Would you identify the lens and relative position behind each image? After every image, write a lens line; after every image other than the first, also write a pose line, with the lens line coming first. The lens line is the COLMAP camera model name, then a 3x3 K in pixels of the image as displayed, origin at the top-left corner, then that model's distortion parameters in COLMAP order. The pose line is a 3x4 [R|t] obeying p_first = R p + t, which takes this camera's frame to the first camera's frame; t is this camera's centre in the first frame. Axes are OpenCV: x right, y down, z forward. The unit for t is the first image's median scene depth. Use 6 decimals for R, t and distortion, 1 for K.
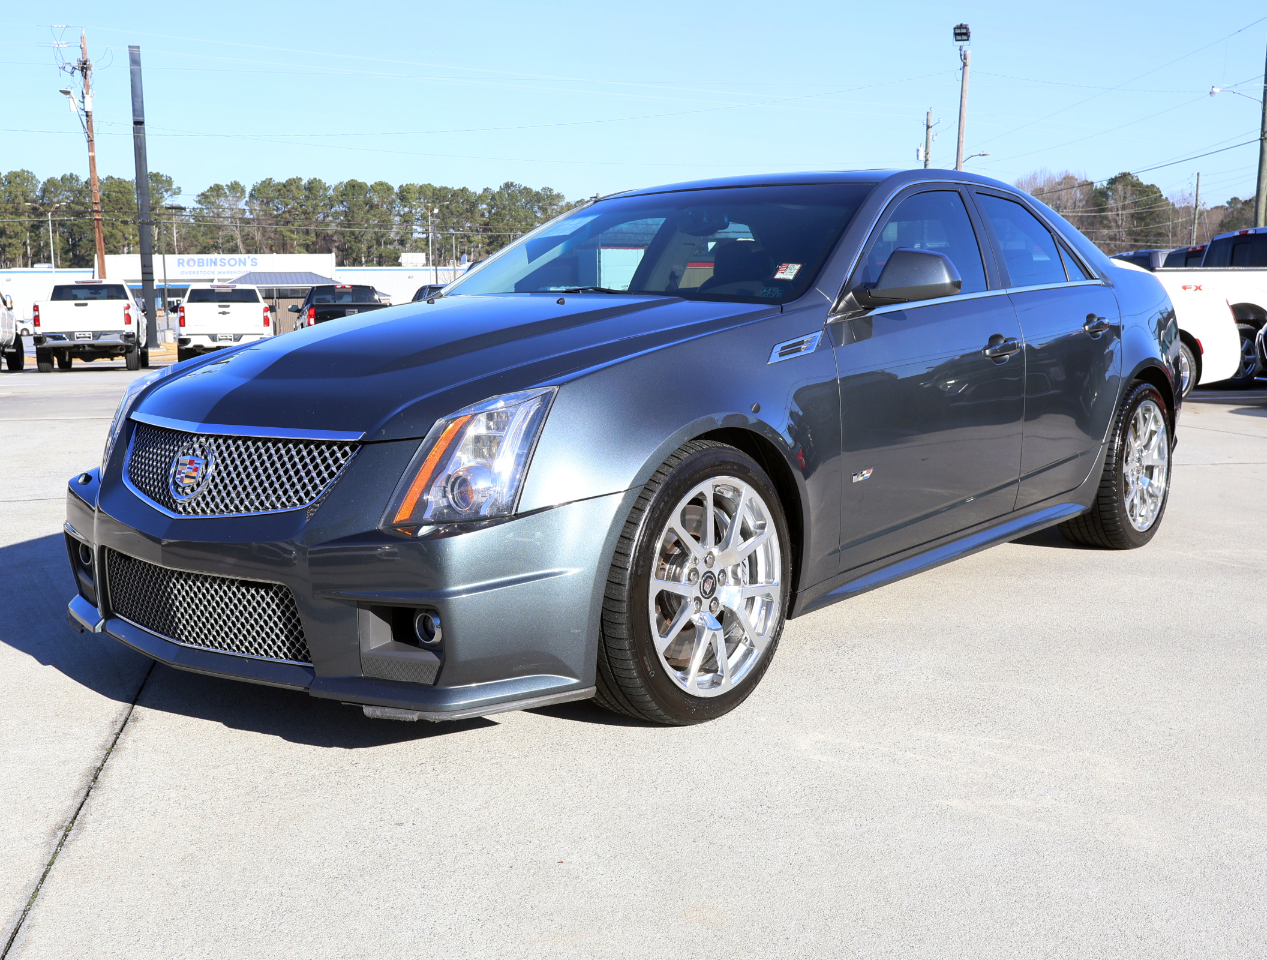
lens RADIAL K [[1381.5, 0, 635.0], [0, 1381.5, 474.6], [0, 0, 1]] dist [-0.015853, 0.008048]
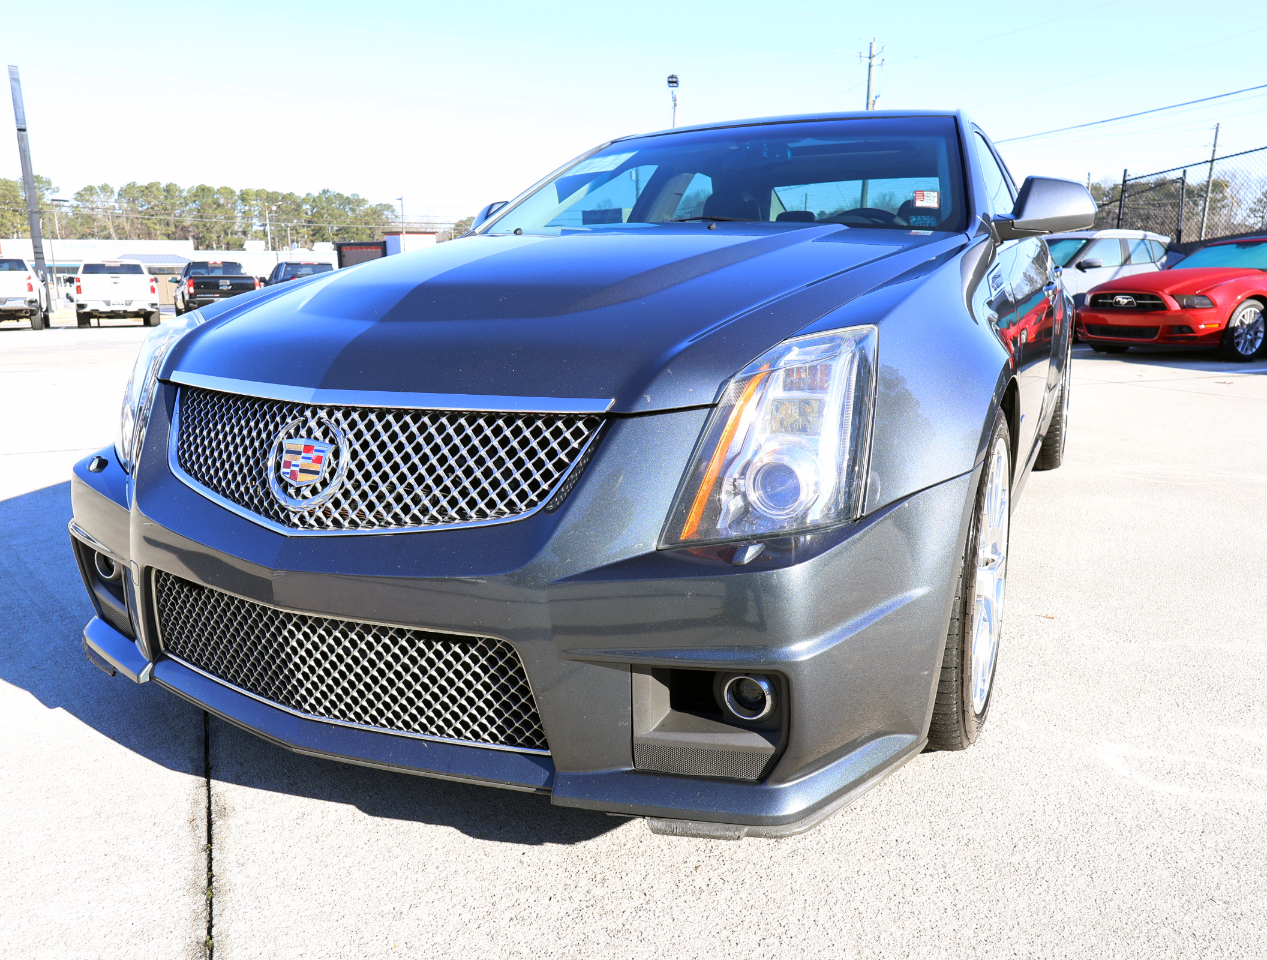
lens RADIAL K [[942.9, 0, 633.5], [0, 942.9, 480.0], [0, 0, 1]] dist [-0.002188, 0.000301]
pose [[0.976455, -0.043007, 0.211391, -0.164464], [0.024775, 0.995799, 0.088153, -0.018622], [-0.214294, -0.080840, 0.973418, 0.326350]]
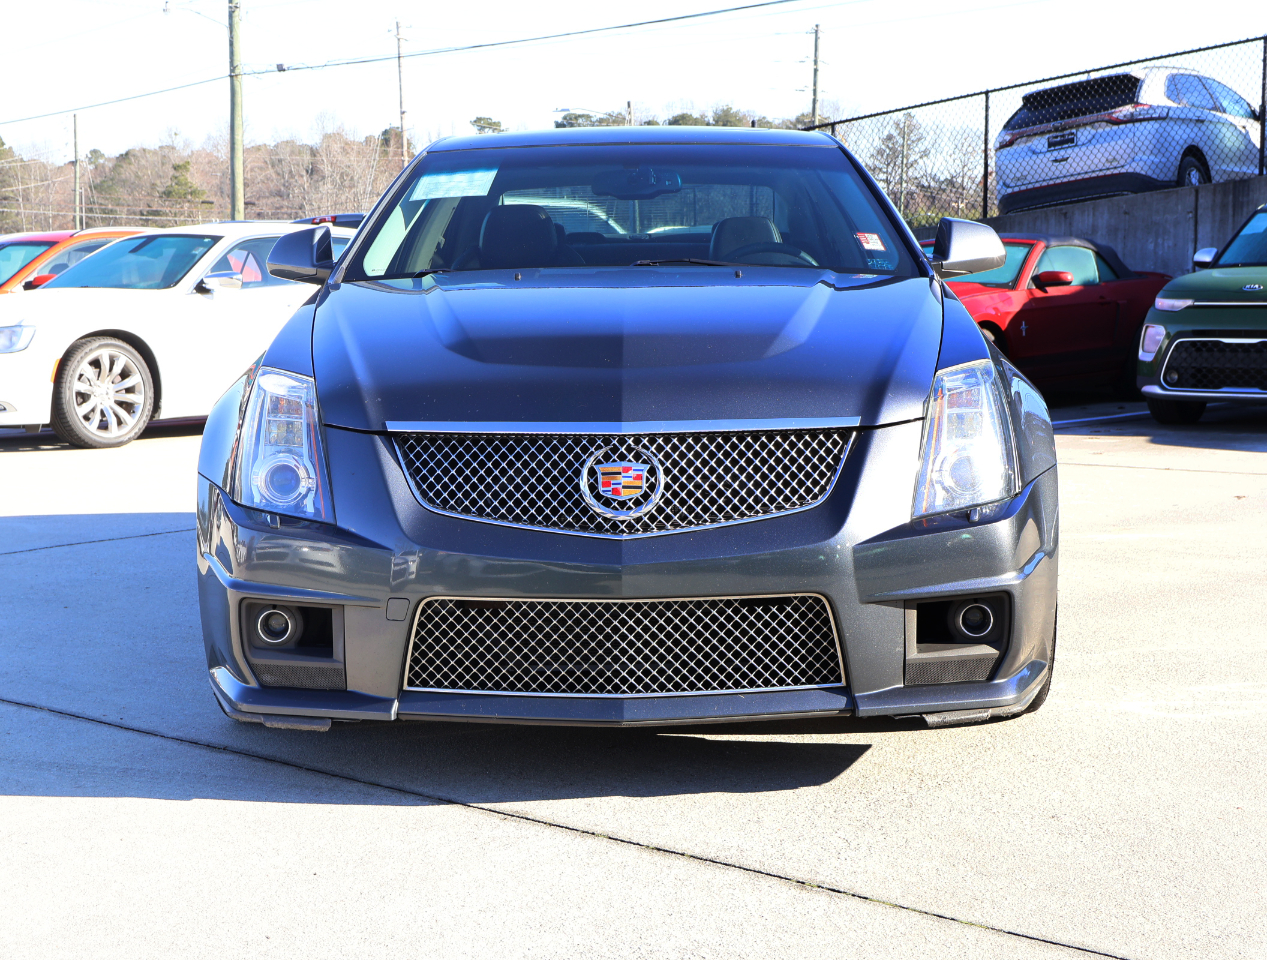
lens RADIAL K [[2068.2, 0, 633.5], [0, 2068.2, 480.0], [0, 0, 1]] dist [-0.002072, -0.046657]
pose [[0.780392, -0.065621, 0.621838, -0.667512], [0.088566, 0.996052, -0.006038, 0.002962], [-0.618986, 0.059786, 0.783123, 0.025607]]
